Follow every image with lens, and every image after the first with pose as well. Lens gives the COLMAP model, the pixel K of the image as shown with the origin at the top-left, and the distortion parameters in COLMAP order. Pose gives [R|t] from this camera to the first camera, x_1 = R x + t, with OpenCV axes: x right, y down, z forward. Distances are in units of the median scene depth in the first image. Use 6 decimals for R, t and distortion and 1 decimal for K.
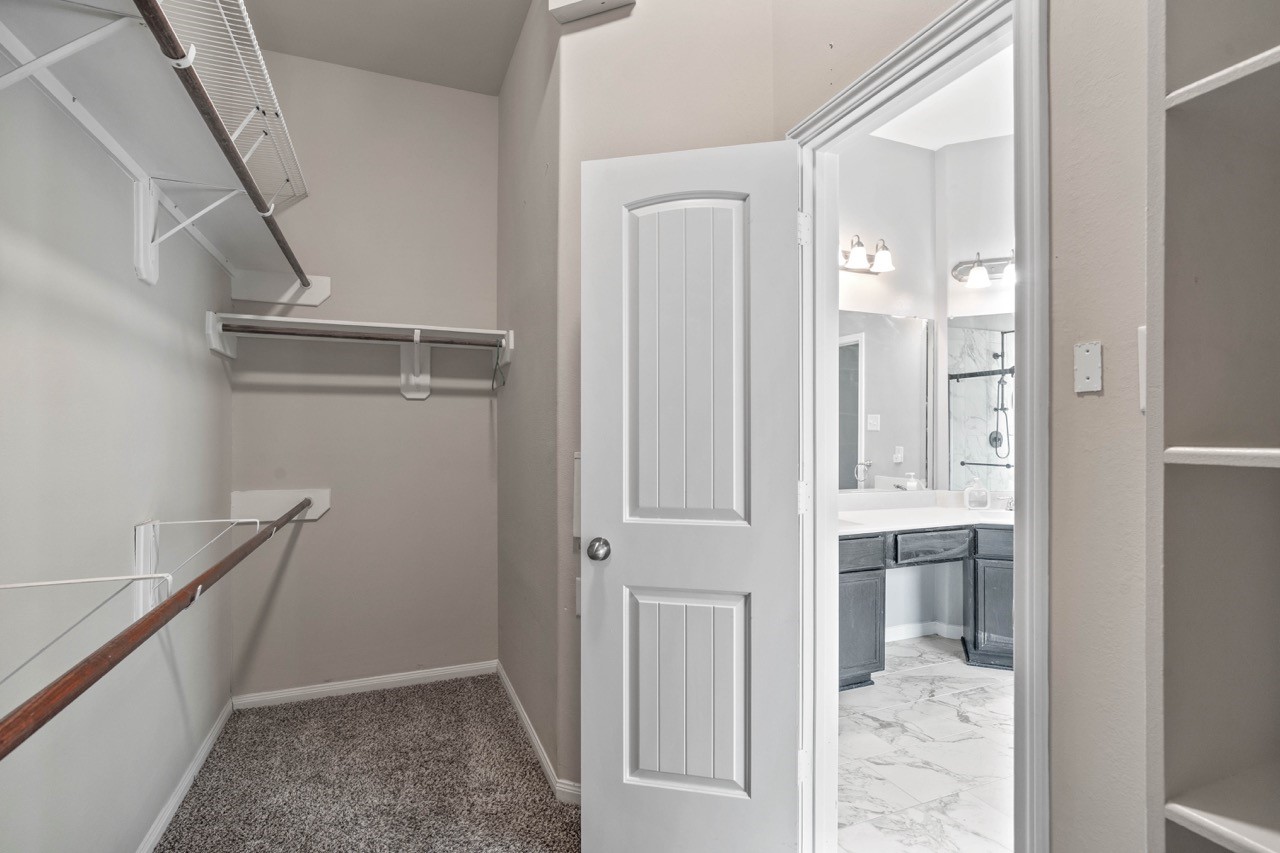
lens RADIAL K [[609.7, 0, 628.9], [0, 609.7, 433.2], [0, 0, 1]] dist [-0.017025, 0.007353]
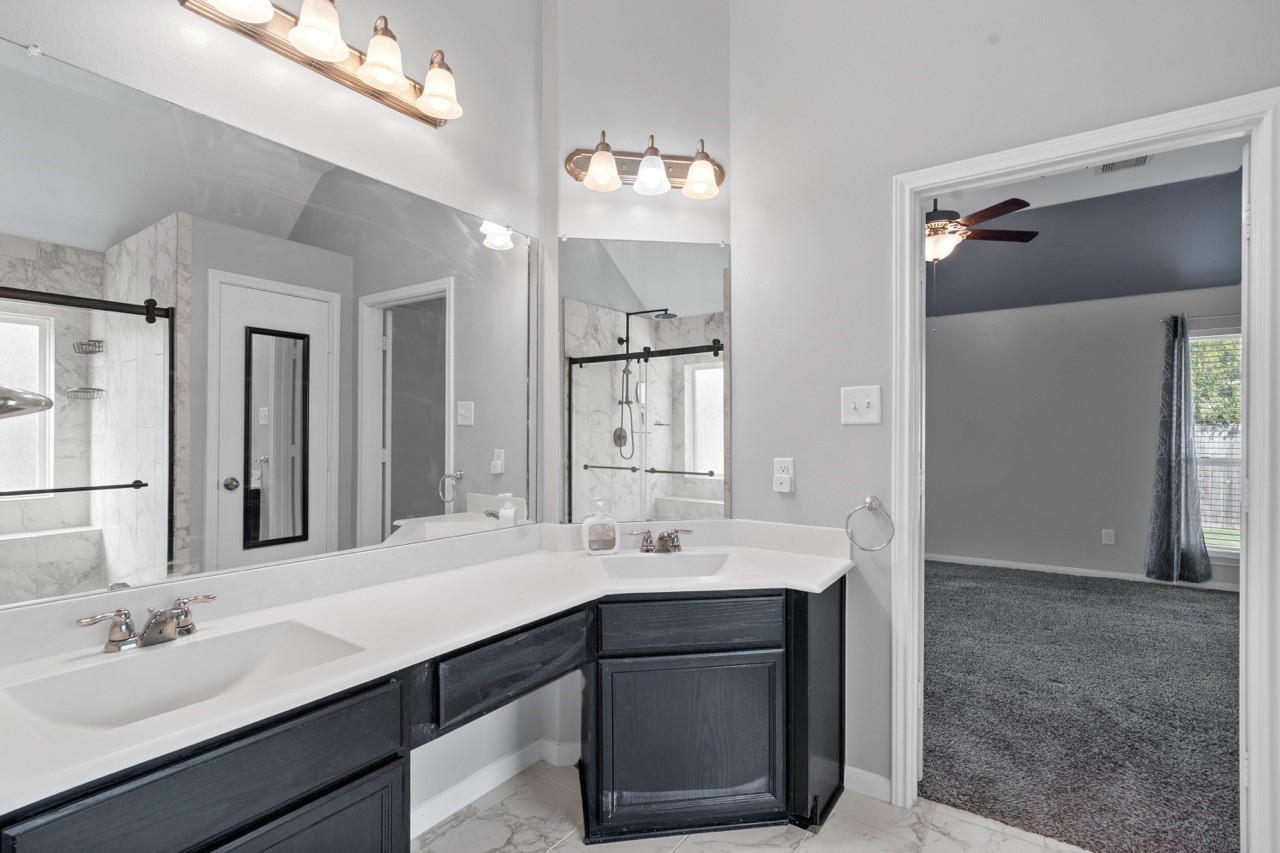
lens RADIAL K [[609.7, 0, 637.9], [0, 609.7, 436.8], [0, 0, 1]] dist [-0.017025, 0.007353]
pose [[0.836463, -0.003858, 0.548010, 0.253905], [-0.001682, 0.999952, 0.009607, 0.001714], [-0.548021, -0.008958, 0.836417, 0.440280]]
